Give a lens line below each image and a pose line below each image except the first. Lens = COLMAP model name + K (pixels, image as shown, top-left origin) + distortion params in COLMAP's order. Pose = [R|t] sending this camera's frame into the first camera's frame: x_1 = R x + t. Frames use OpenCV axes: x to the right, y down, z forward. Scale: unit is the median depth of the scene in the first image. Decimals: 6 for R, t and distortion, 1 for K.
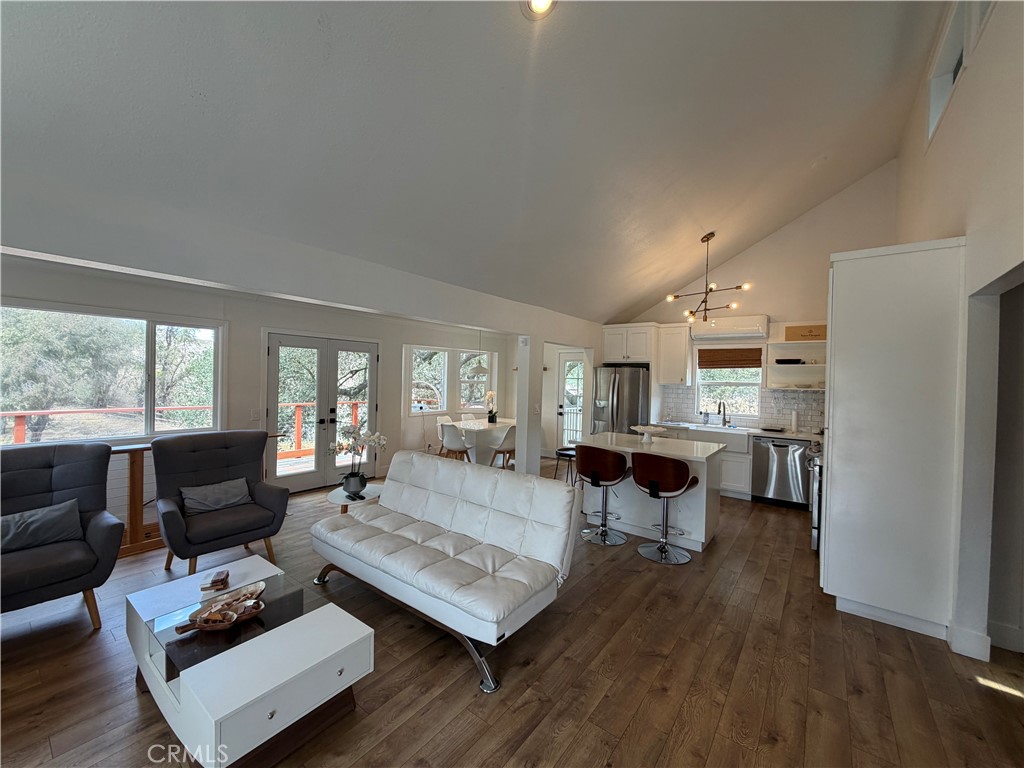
lens RADIAL K [[408.5, 0, 512.6], [0, 408.5, 380.3], [0, 0, 1]] dist [-0.022652, -0.001751]
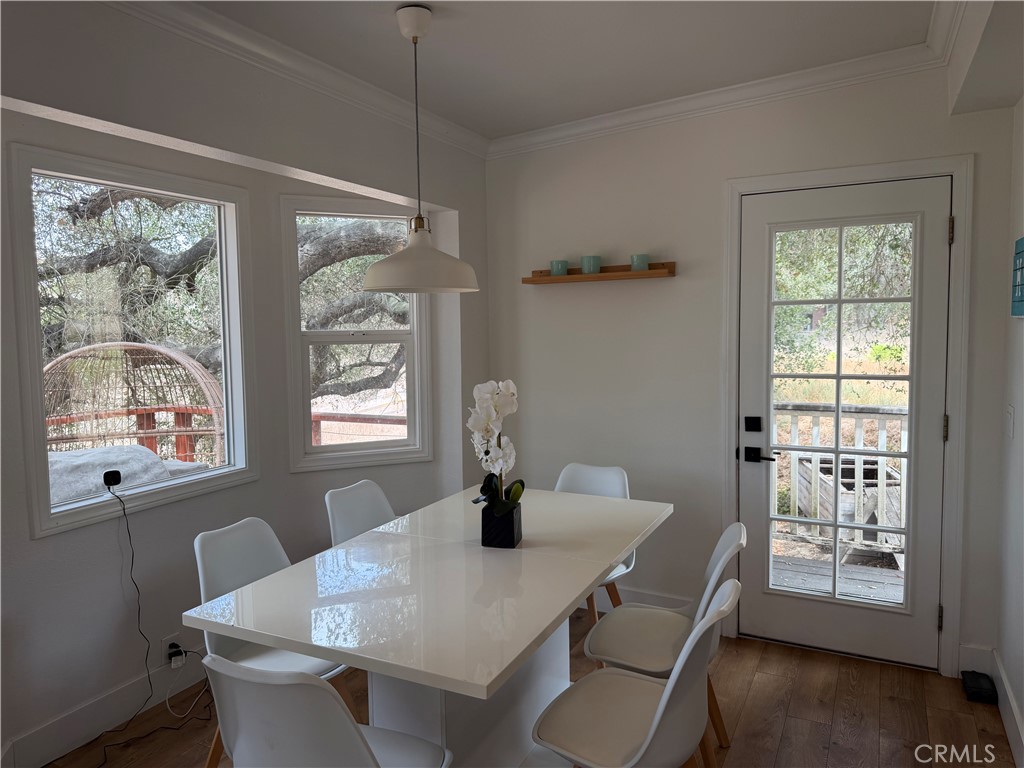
lens RADIAL K [[726.1, 0, 513.5], [0, 726.1, 377.8], [0, 0, 1]] dist [0.021492, -0.051023]
pose [[0.982792, -0.052504, 0.177097, -0.091317], [0.043177, 0.997490, 0.056117, 0.007821], [-0.179599, -0.047505, 0.982592, 0.612391]]
